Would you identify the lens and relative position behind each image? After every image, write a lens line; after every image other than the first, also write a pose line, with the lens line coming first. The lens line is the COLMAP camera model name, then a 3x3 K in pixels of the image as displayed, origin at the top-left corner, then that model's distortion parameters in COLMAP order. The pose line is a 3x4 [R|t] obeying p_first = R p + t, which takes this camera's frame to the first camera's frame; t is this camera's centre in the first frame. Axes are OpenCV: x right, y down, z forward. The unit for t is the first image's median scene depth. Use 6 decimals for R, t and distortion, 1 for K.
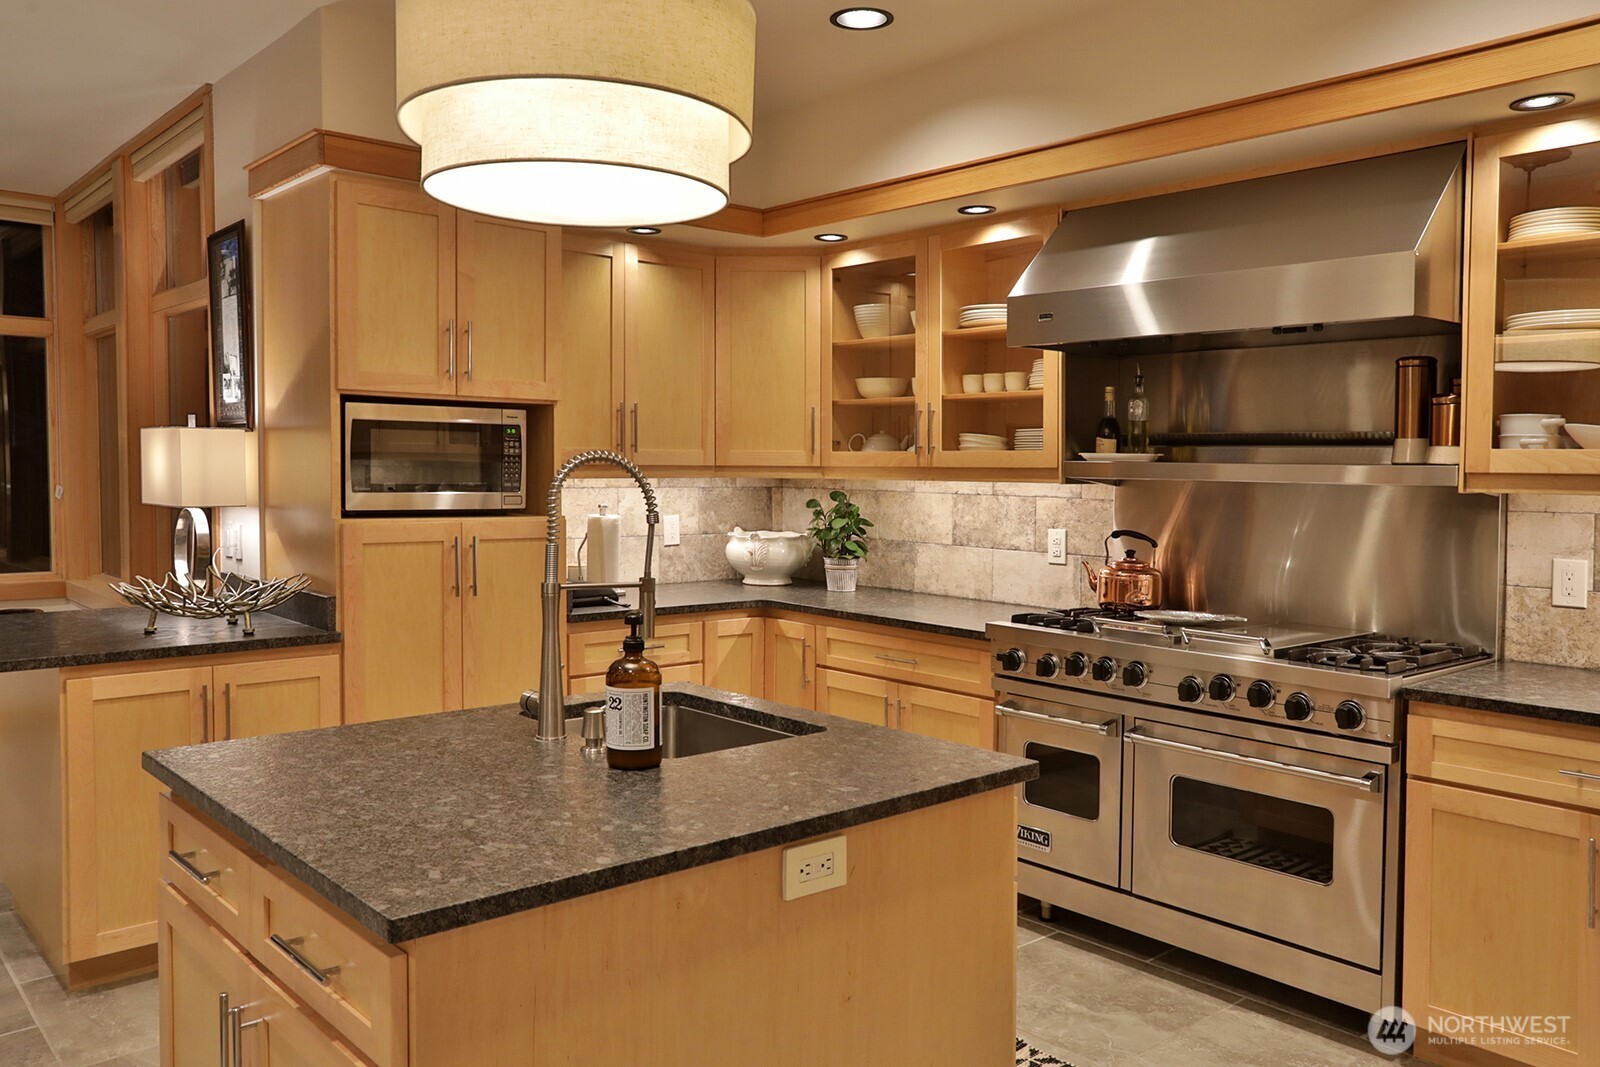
lens RADIAL K [[1227.7, 0, 807.9], [0, 1227.7, 492.8], [0, 0, 1]] dist [-0.007151, 0.002558]
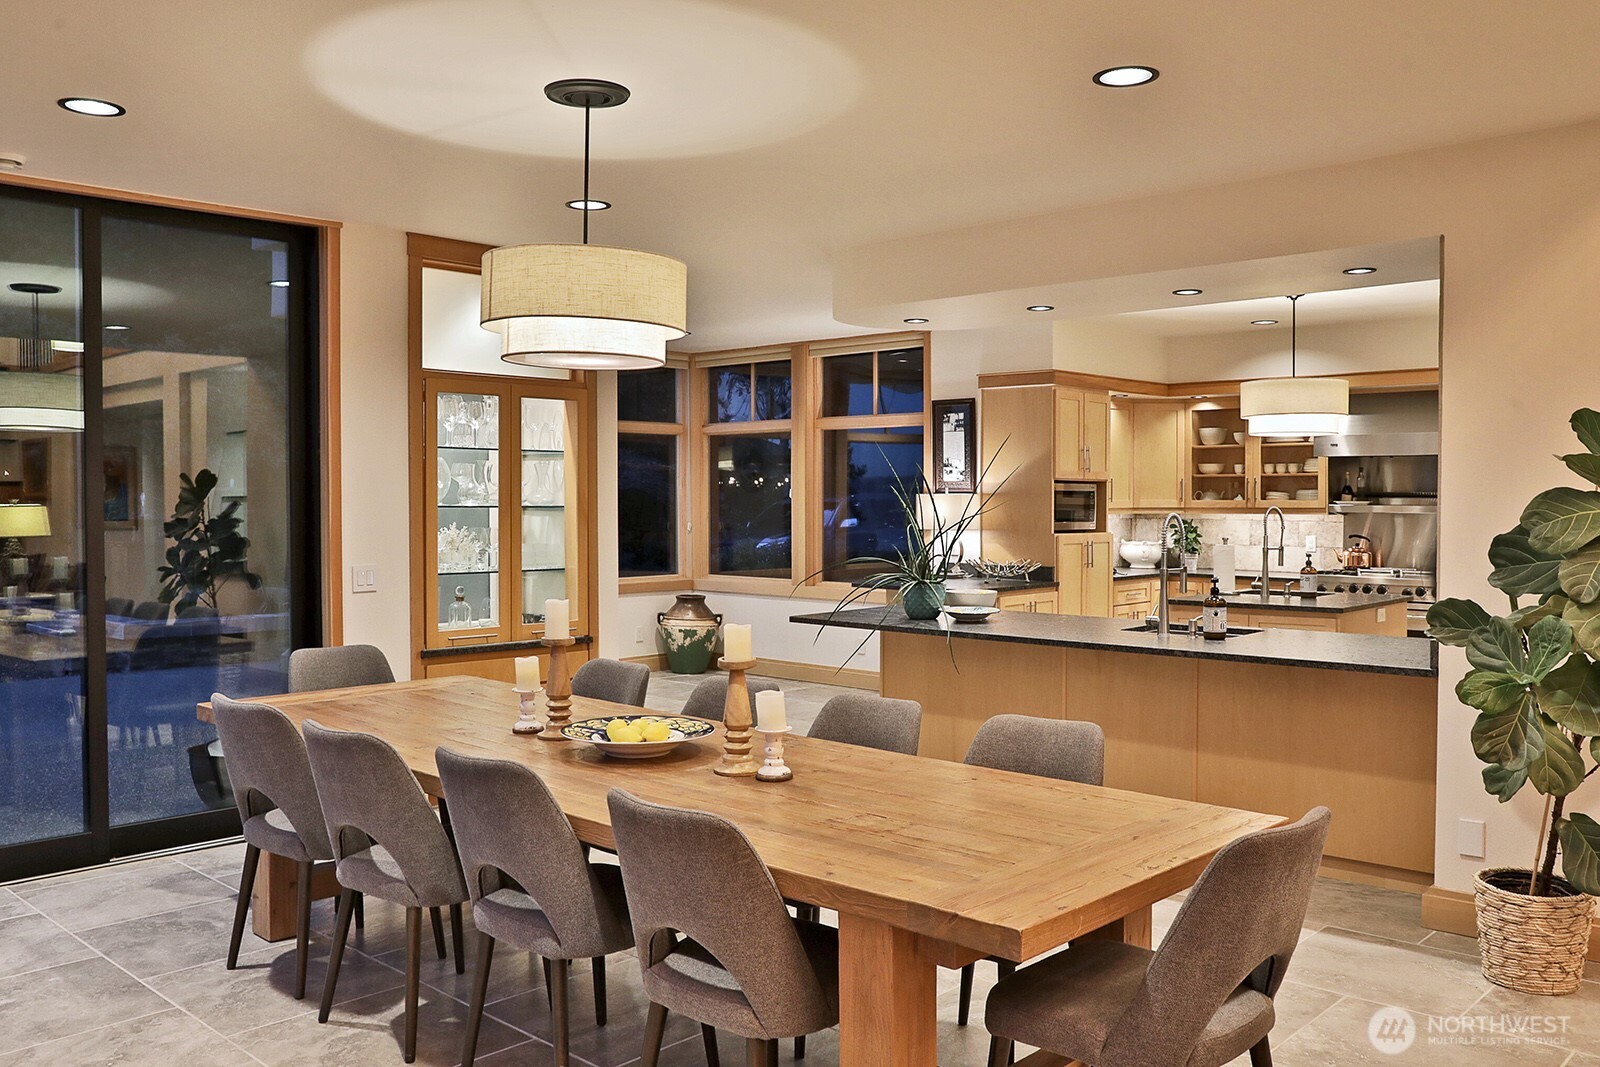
lens RADIAL K [[1315.4, 0, 800.0], [0, 1315.4, 533.5], [0, 0, 1]] dist [-0.073682, -0.000197]
pose [[0.994554, -0.013868, 0.103300, -0.933651], [0.013222, 0.999889, 0.006937, -0.002301], [-0.103385, -0.005533, 0.994626, -1.190923]]
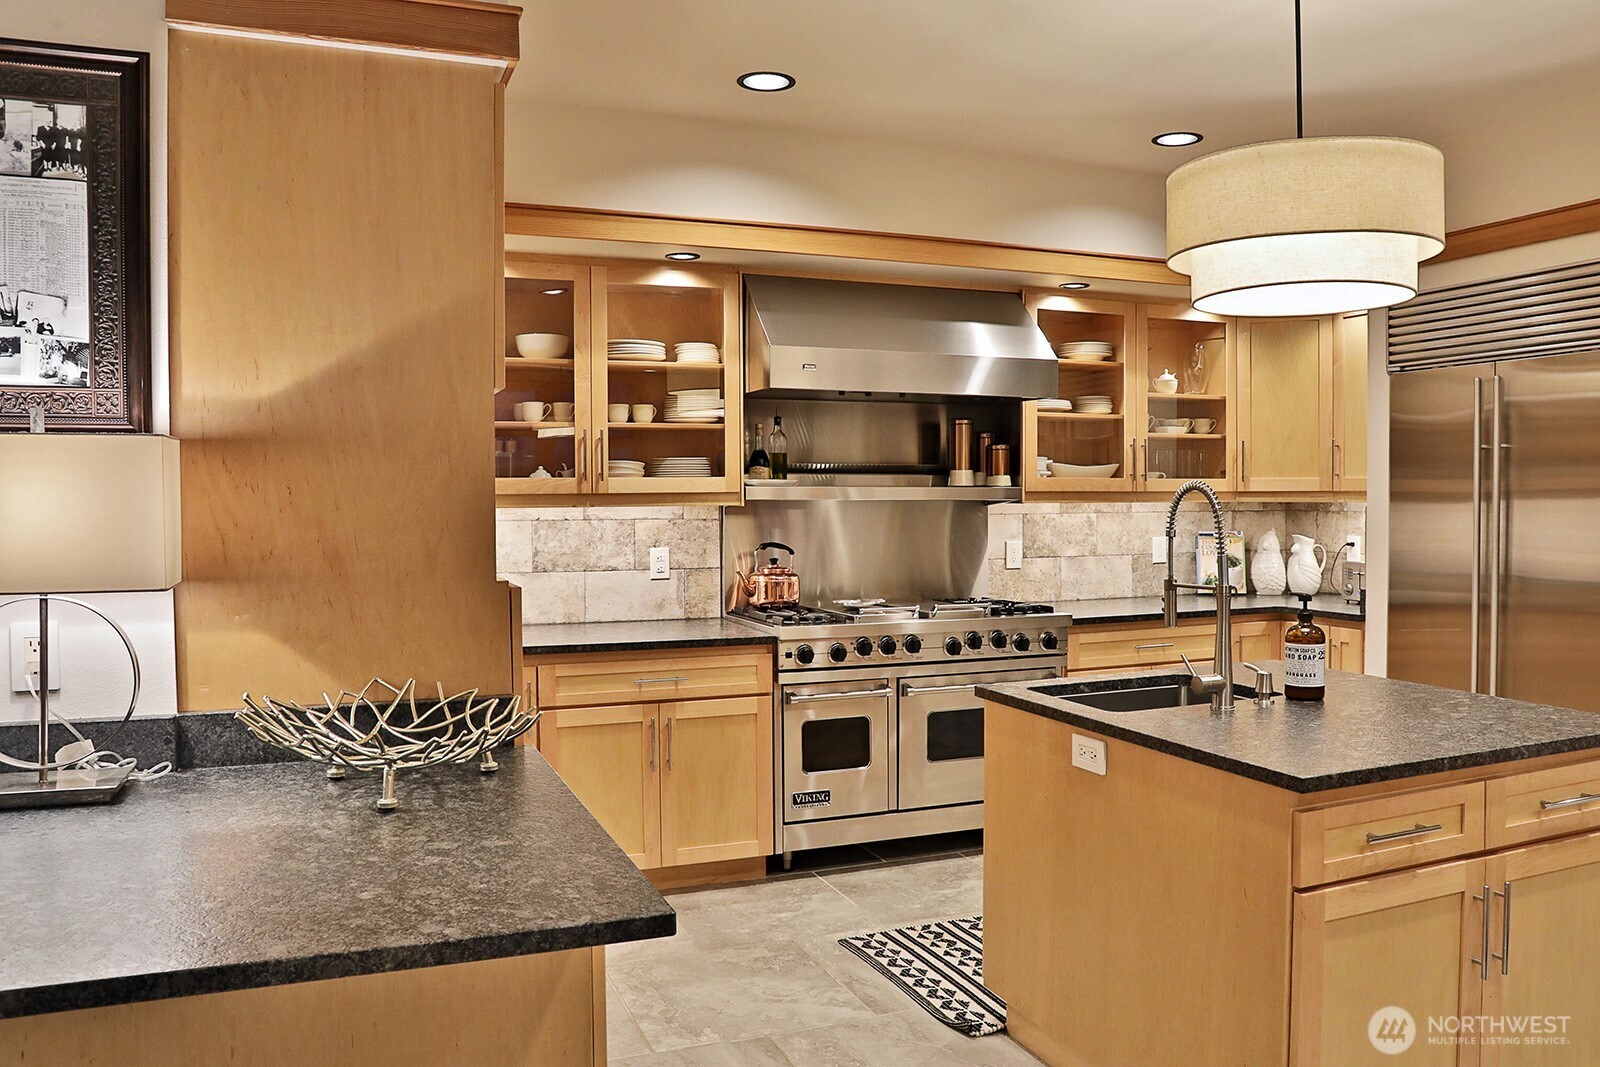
lens RADIAL K [[1227.7, 0, 807.9], [0, 1227.7, 492.8], [0, 0, 1]] dist [-0.007151, 0.002558]
pose [[0.338088, -0.013315, 0.941020, -0.806201], [0.029294, 0.999564, 0.003619, -0.020450], [-0.940659, 0.026343, 0.338331, 0.498007]]
